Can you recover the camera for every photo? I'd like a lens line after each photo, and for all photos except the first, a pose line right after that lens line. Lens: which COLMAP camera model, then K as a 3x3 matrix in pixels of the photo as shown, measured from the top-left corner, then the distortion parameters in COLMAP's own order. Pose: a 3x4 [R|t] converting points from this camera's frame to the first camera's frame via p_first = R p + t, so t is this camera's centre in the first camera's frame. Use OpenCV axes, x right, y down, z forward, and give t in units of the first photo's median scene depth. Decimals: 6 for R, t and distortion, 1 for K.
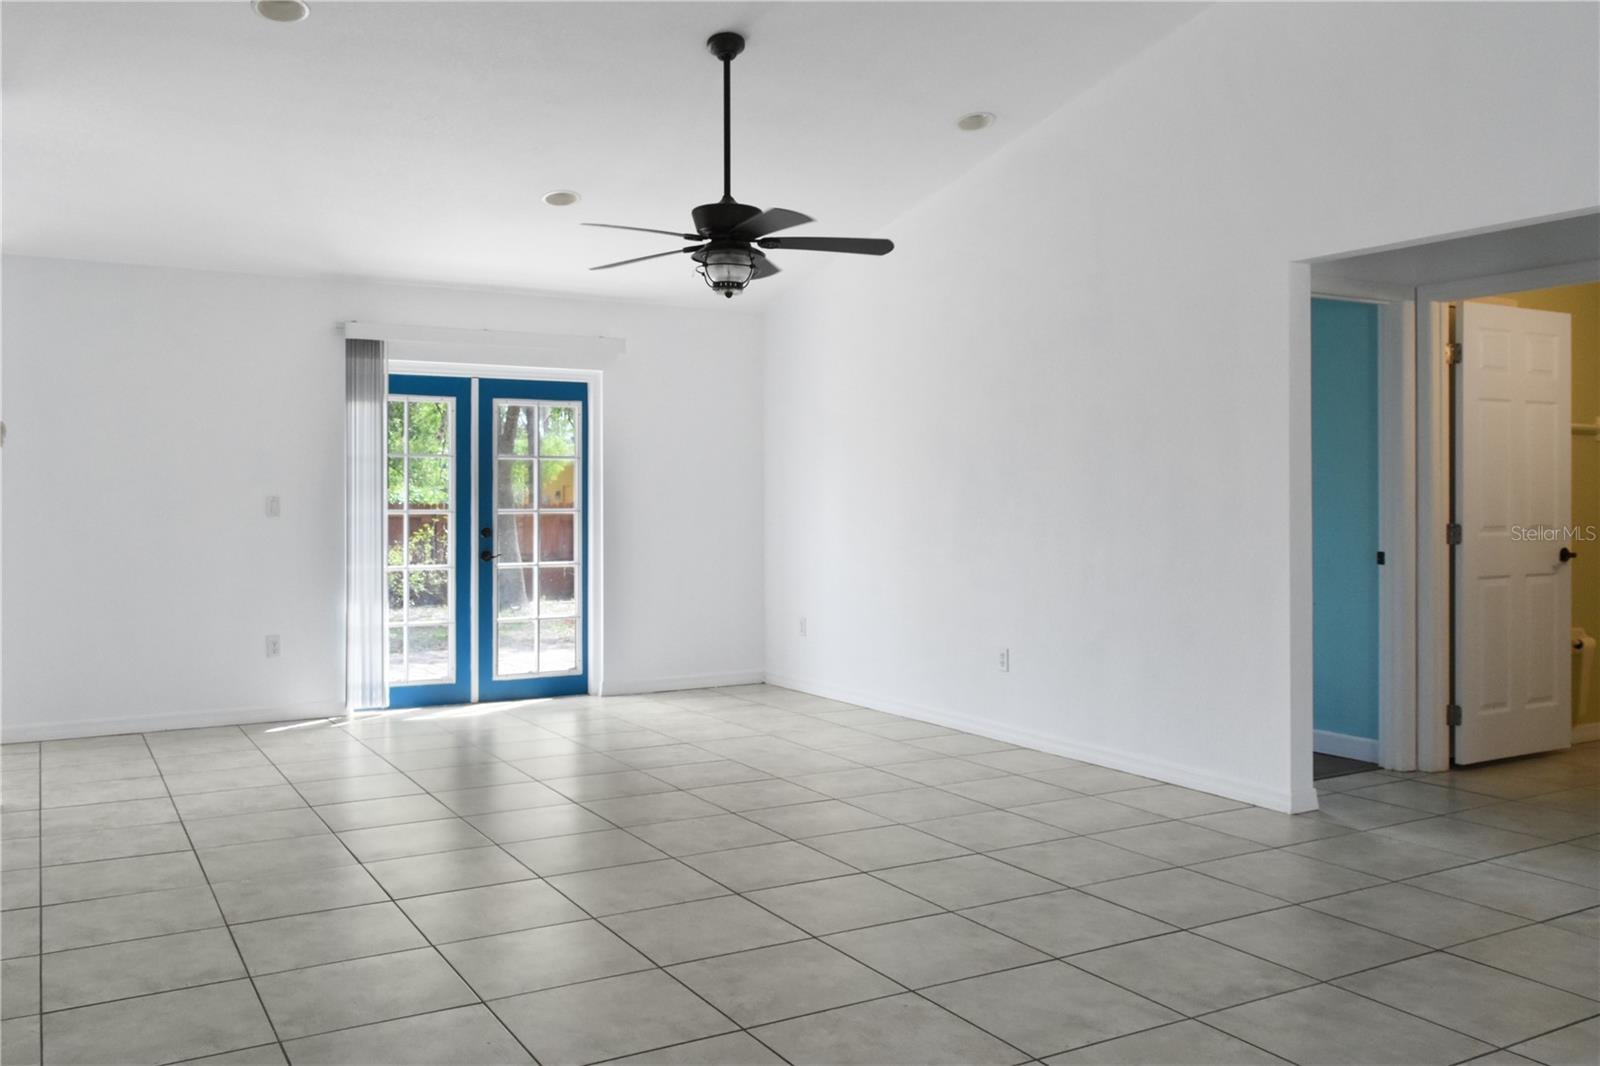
lens RADIAL K [[1341.9, 0, 828.4], [0, 1341.9, 504.2], [0, 0, 1]] dist [0.009949, -0.000787]
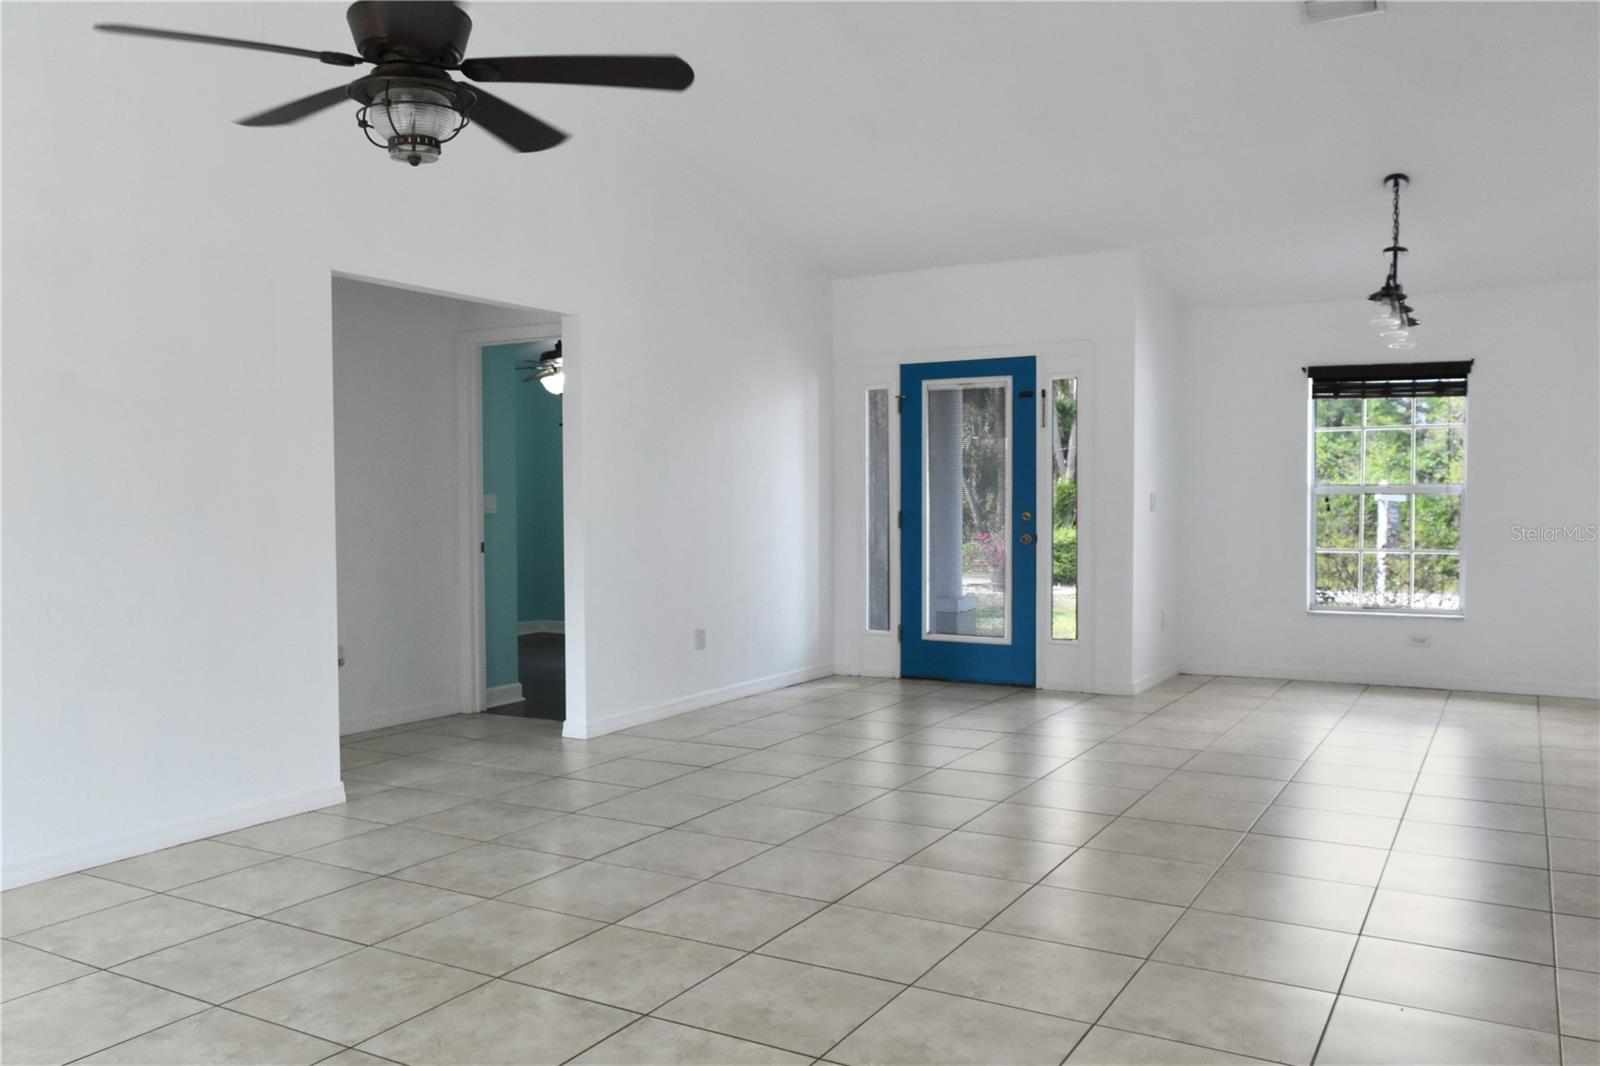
lens RADIAL K [[1270.8, 0, 771.1], [0, 1270.8, 532.9], [0, 0, 1]] dist [-0.013450, 0.002950]
pose [[-0.488189, -0.022536, 0.872447, -0.428818], [0.009212, 0.999478, 0.030972, -0.003413], [-0.872689, 0.023158, -0.487726, 0.755983]]
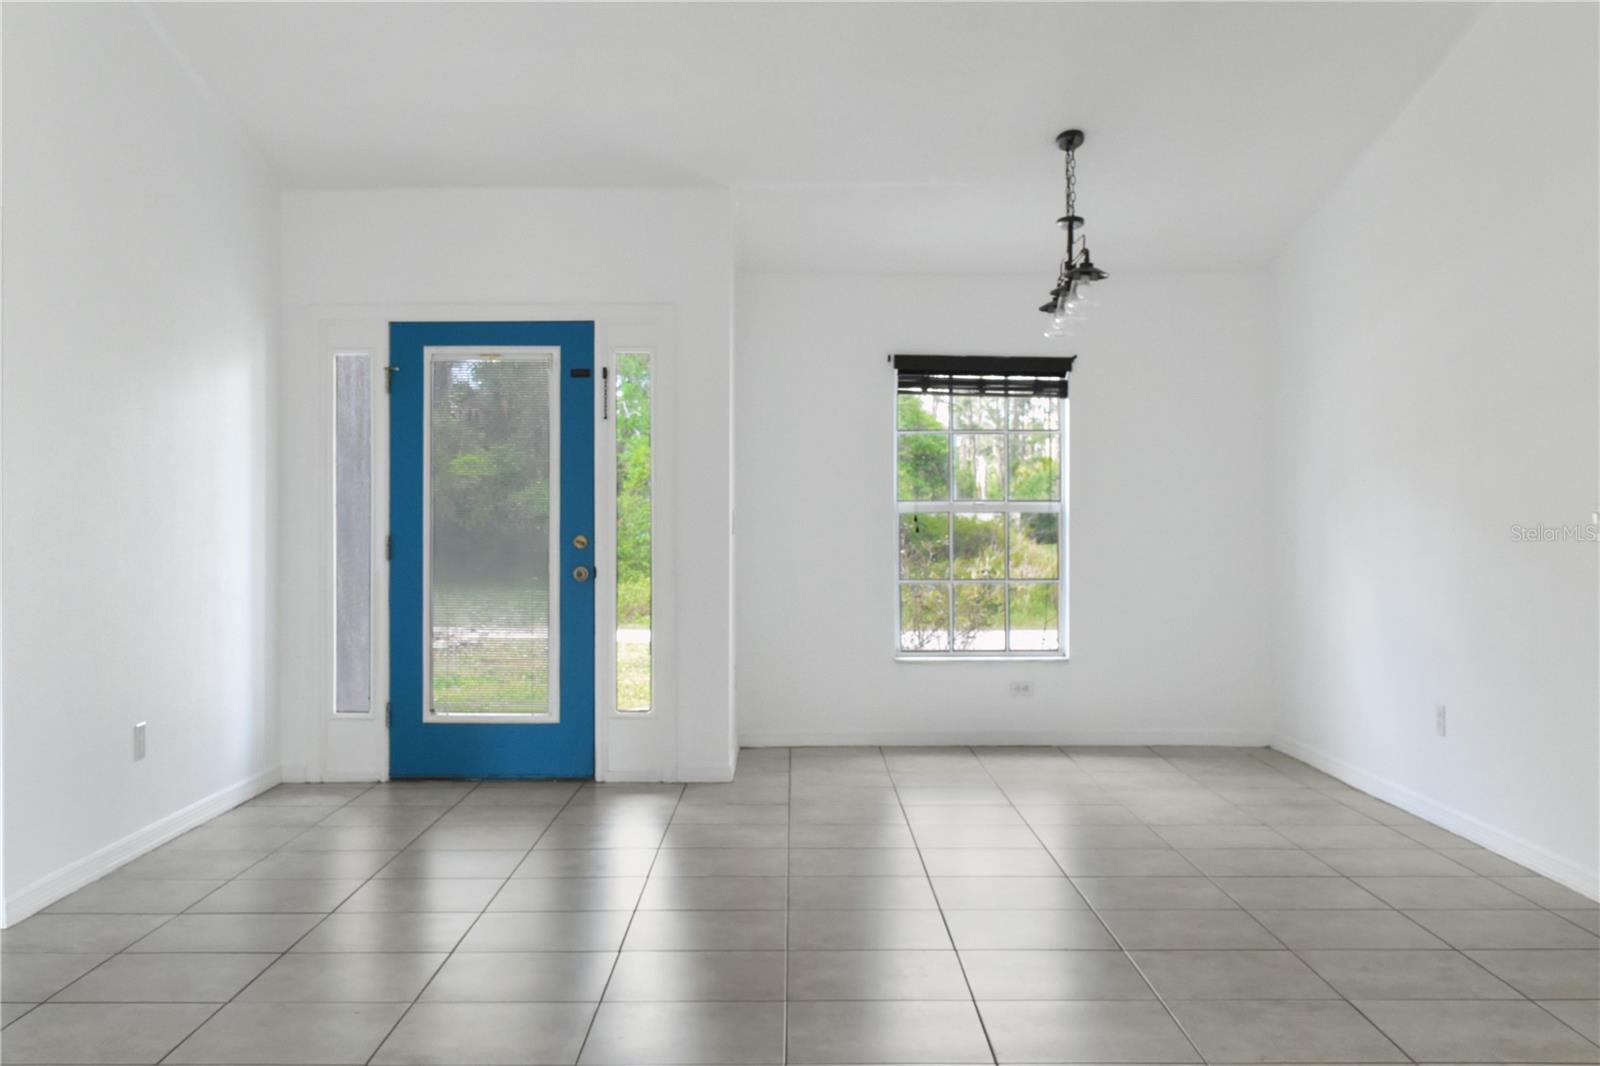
lens RADIAL K [[1680.0, 0, 800.1], [0, 1680.0, 490.6], [0, 0, 1]] dist [-0.016928, -0.006595]
pose [[-0.864405, 0.008019, 0.502732, -0.238200], [0.004291, 0.999954, -0.008571, -0.004087], [-0.502778, -0.005252, -0.864400, 0.853259]]
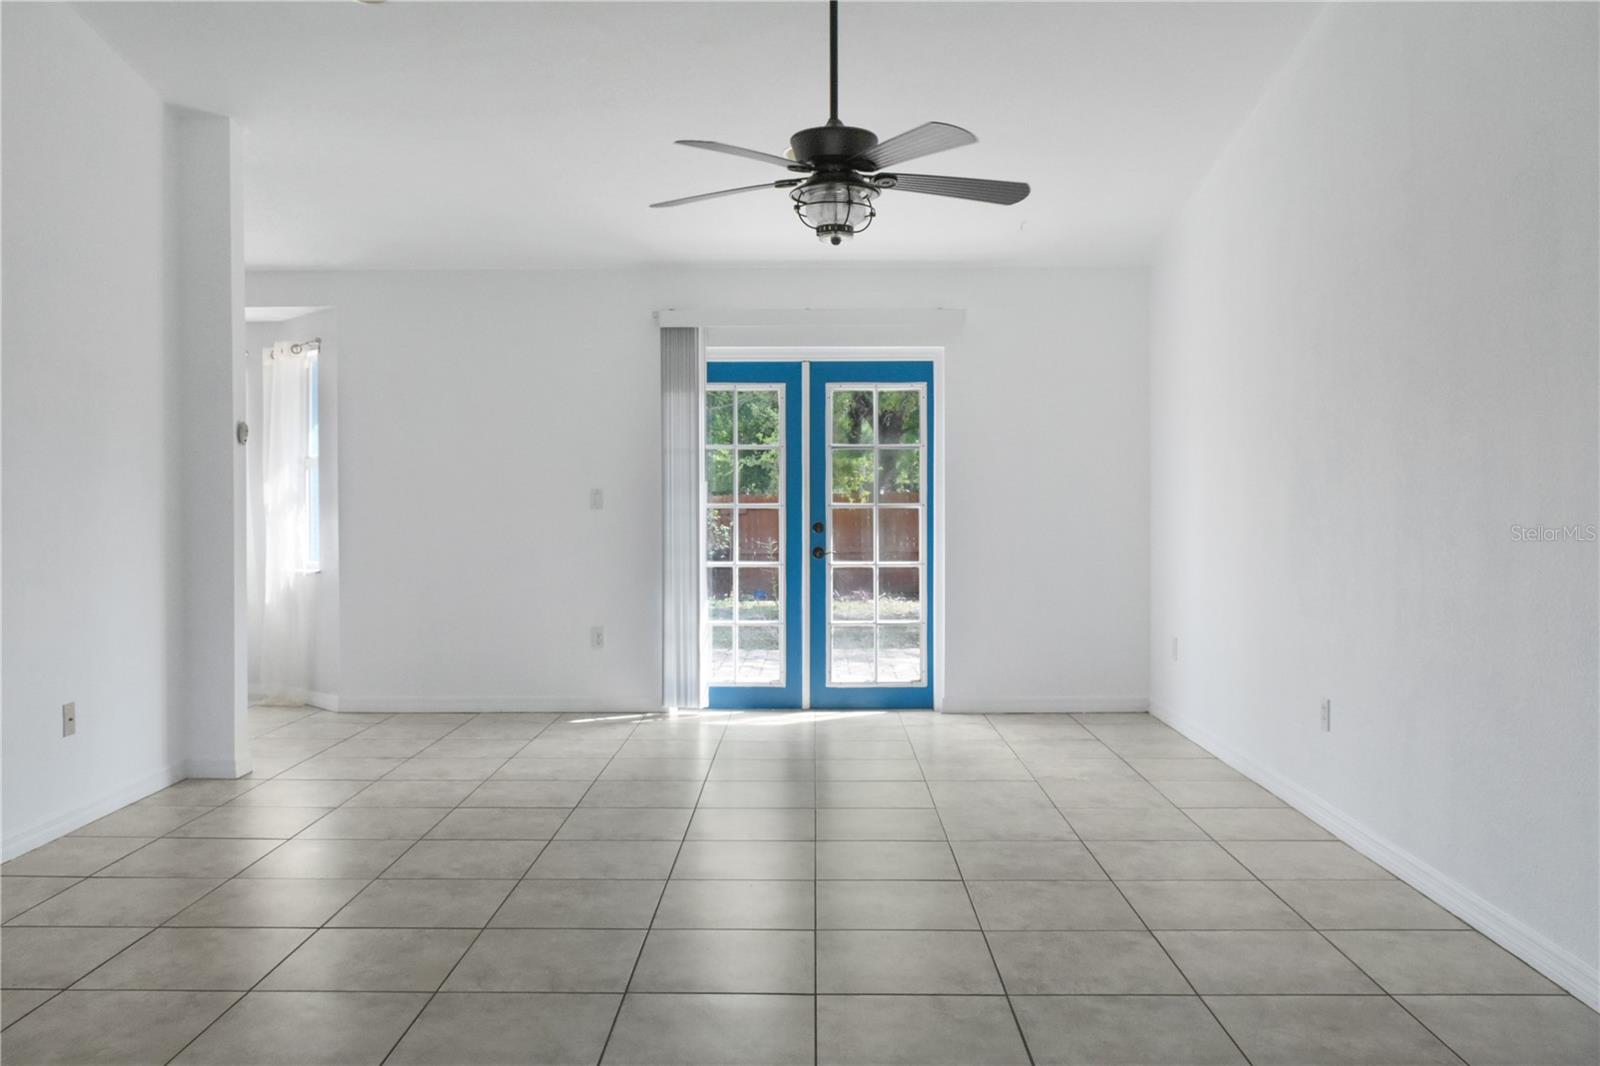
lens RADIAL K [[1348.1, 0, 800.0], [0, 1348.1, 533.0], [0, 0, 1]] dist [-0.020534, 0.001166]
pose [[0.856971, 0.015665, -0.515126, 0.216374], [-0.001650, 0.999616, 0.027653, -0.001304], [0.515361, -0.022848, 0.856668, 0.194923]]
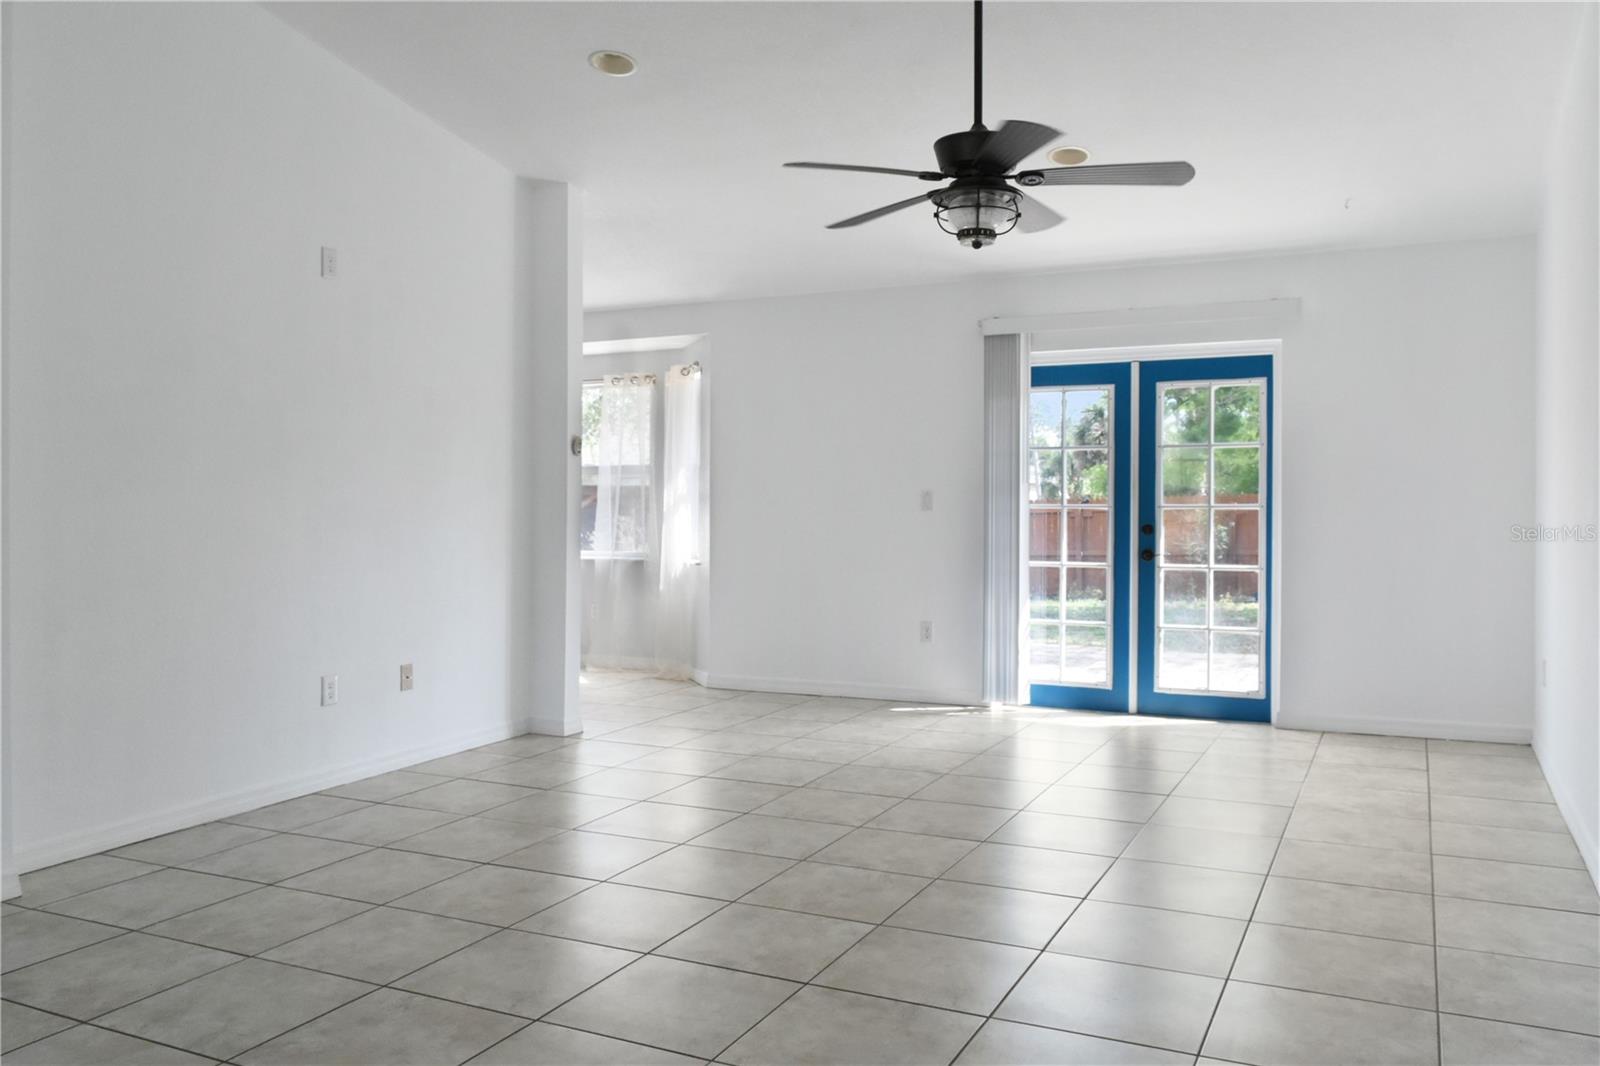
lens RADIAL K [[1270.8, 0, 771.1], [0, 1270.8, 532.9], [0, 0, 1]] dist [-0.013450, 0.002950]
pose [[0.542322, 0.023716, -0.839836, 0.334334], [0.002351, 0.999555, 0.029744, -0.003334], [0.840168, -0.018105, 0.542025, 0.318058]]
